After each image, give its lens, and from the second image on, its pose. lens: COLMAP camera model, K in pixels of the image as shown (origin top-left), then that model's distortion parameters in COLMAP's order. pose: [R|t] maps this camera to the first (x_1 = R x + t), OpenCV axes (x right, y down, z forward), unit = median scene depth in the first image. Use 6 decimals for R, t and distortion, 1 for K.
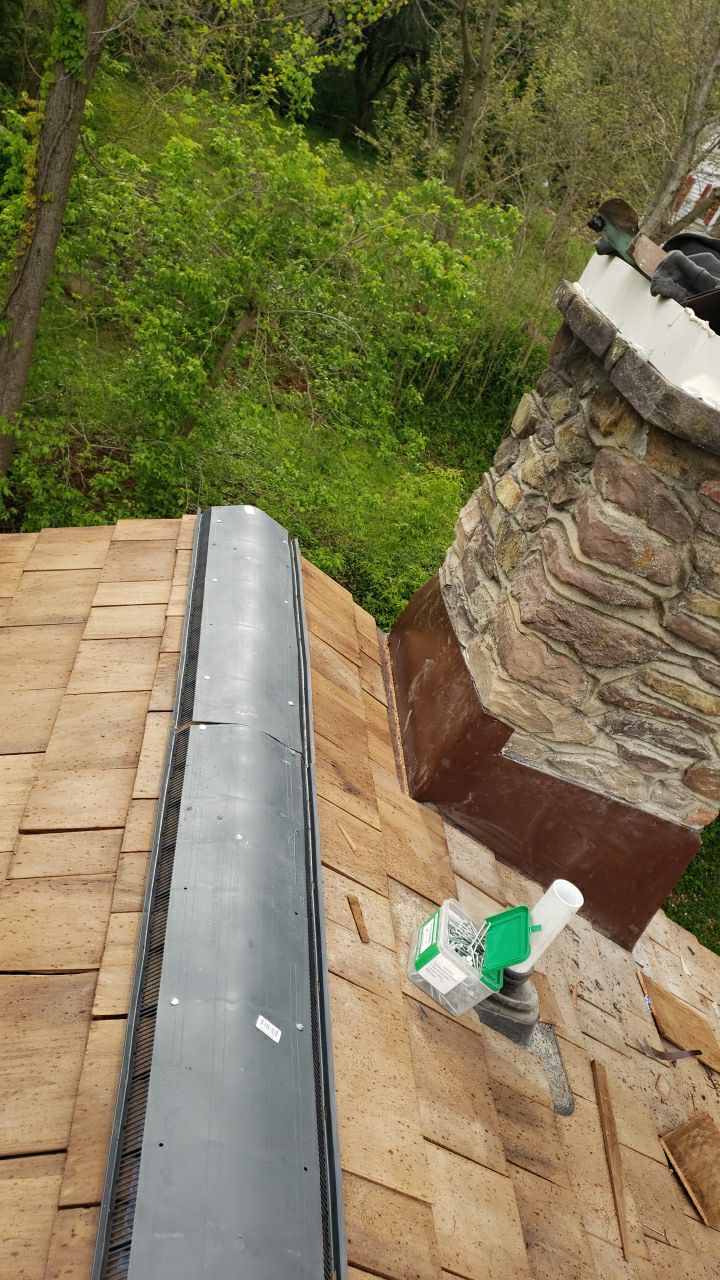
lens RADIAL K [[997.3, 0, 364.6], [0, 997.3, 670.7], [0, 0, 1]] dist [0.007565, -0.003183]
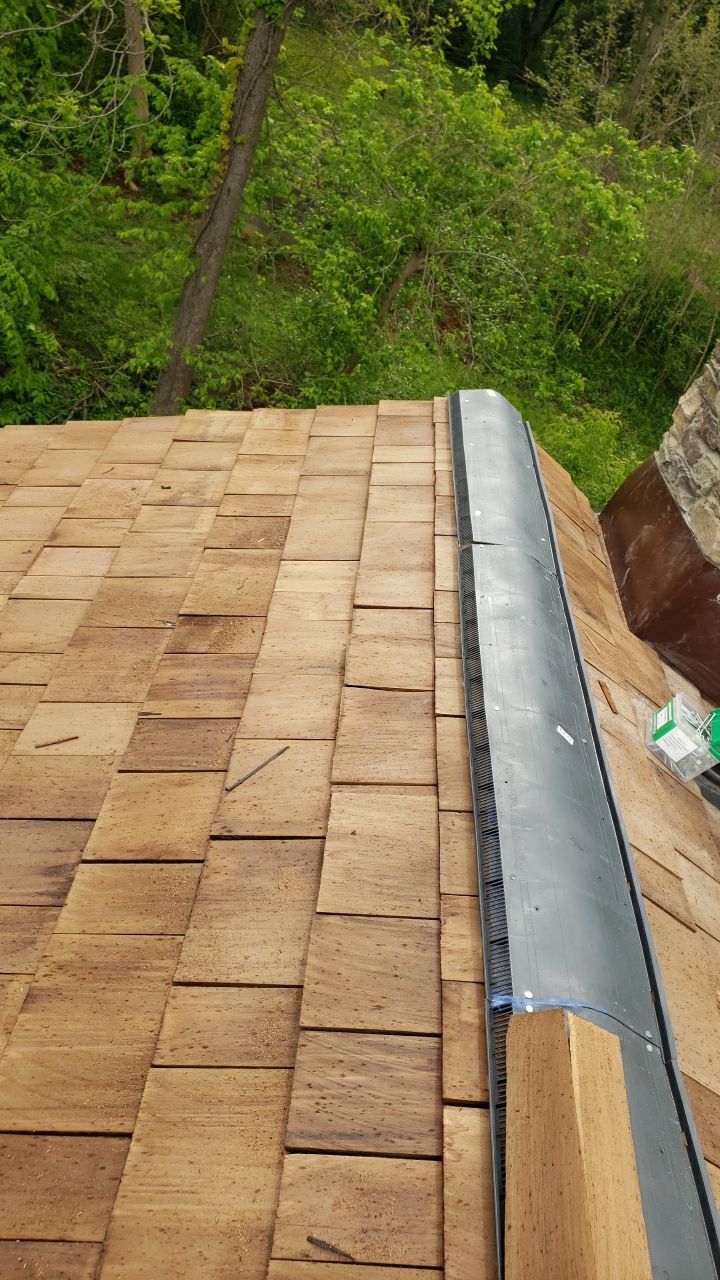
lens RADIAL K [[987.4, 0, 355.5], [0, 987.4, 643.6], [0, 0, 1]] dist [0.022737, -0.003742]
pose [[0.989112, 0.061681, -0.133612, -0.108724], [-0.058407, 0.997892, 0.028296, 0.113192], [0.135076, -0.020184, 0.990630, -0.185411]]
